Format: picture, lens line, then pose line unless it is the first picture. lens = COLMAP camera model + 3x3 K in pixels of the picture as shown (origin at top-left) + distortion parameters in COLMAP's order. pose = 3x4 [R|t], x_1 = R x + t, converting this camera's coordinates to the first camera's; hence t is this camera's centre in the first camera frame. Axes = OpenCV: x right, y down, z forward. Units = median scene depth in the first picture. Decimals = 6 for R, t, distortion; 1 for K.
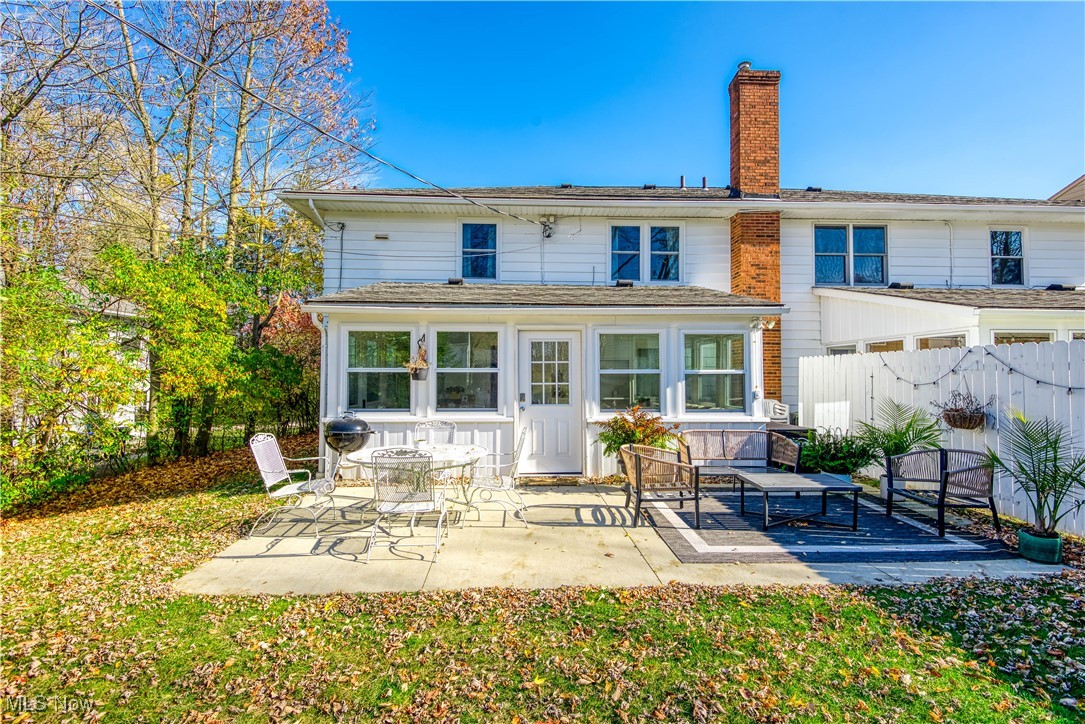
lens RADIAL K [[499.8, 0, 545.1], [0, 499.8, 371.6], [0, 0, 1]] dist [0.026909, -0.022318]
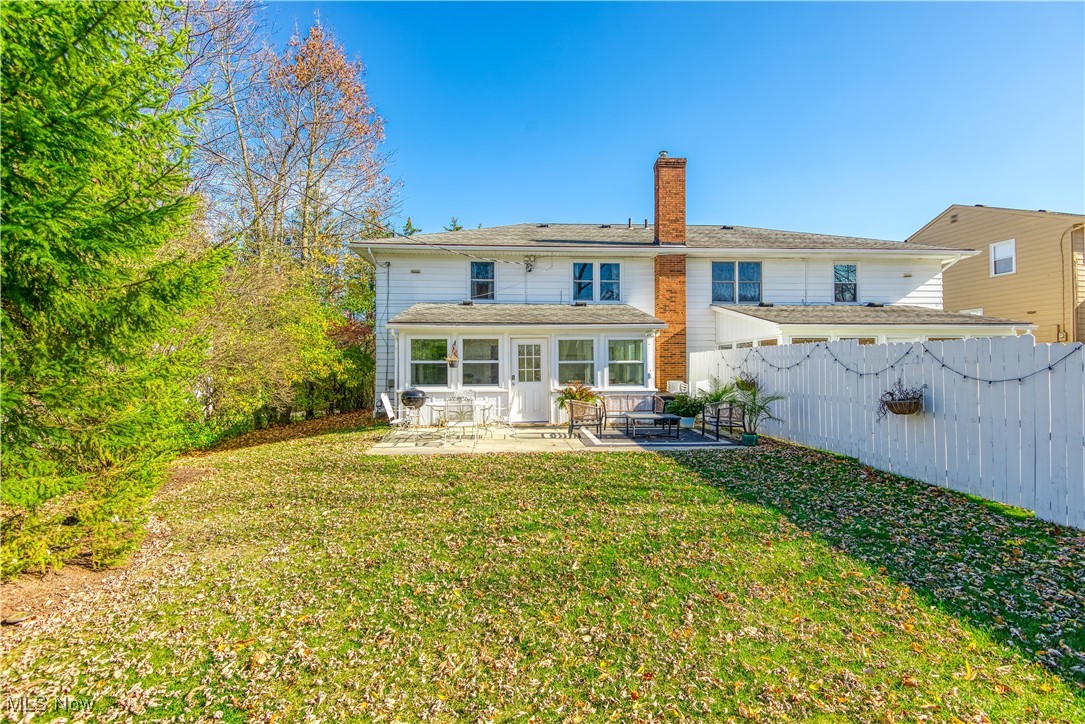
lens RADIAL K [[499.8, 0, 545.1], [0, 499.8, 371.6], [0, 0, 1]] dist [0.026909, -0.022318]
pose [[0.999709, -0.004969, 0.023626, 0.022682], [0.004680, 0.999914, 0.012250, 0.010966], [-0.023684, -0.012136, 0.999646, -0.699898]]
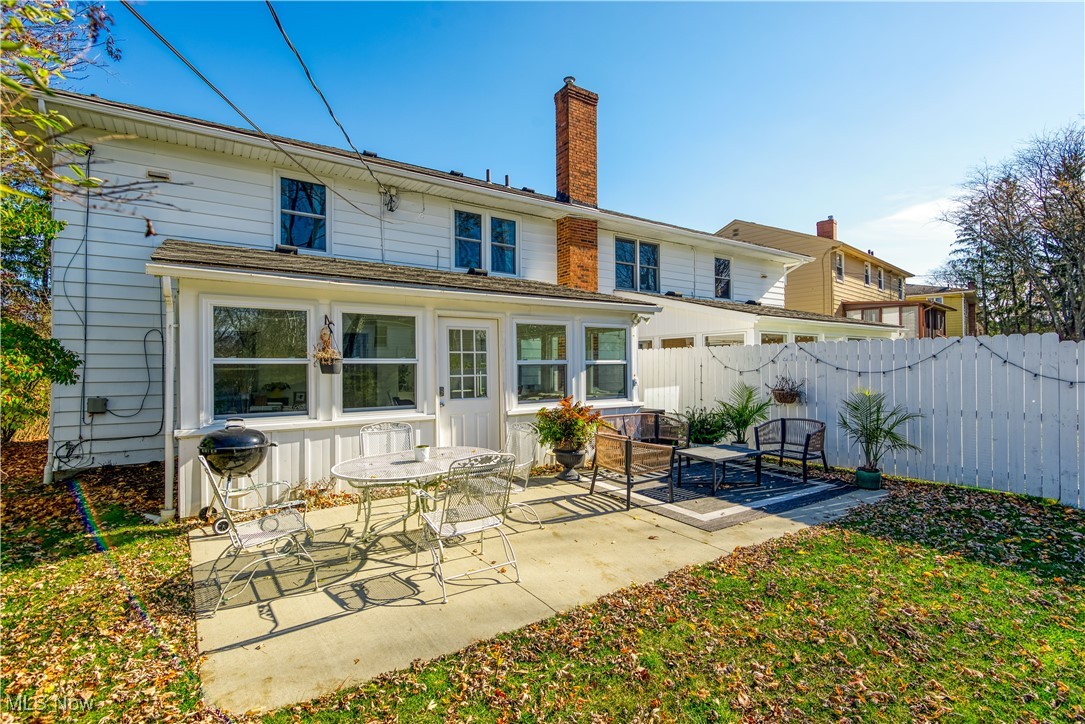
lens RADIAL K [[506.1, 0, 538.3], [0, 506.1, 373.5], [0, 0, 1]] dist [0.026427, -0.028309]
pose [[0.849881, -0.013260, 0.526807, -0.374237], [0.002492, 0.999773, 0.021144, 0.000917], [-0.526968, -0.016657, 0.849722, 0.140204]]
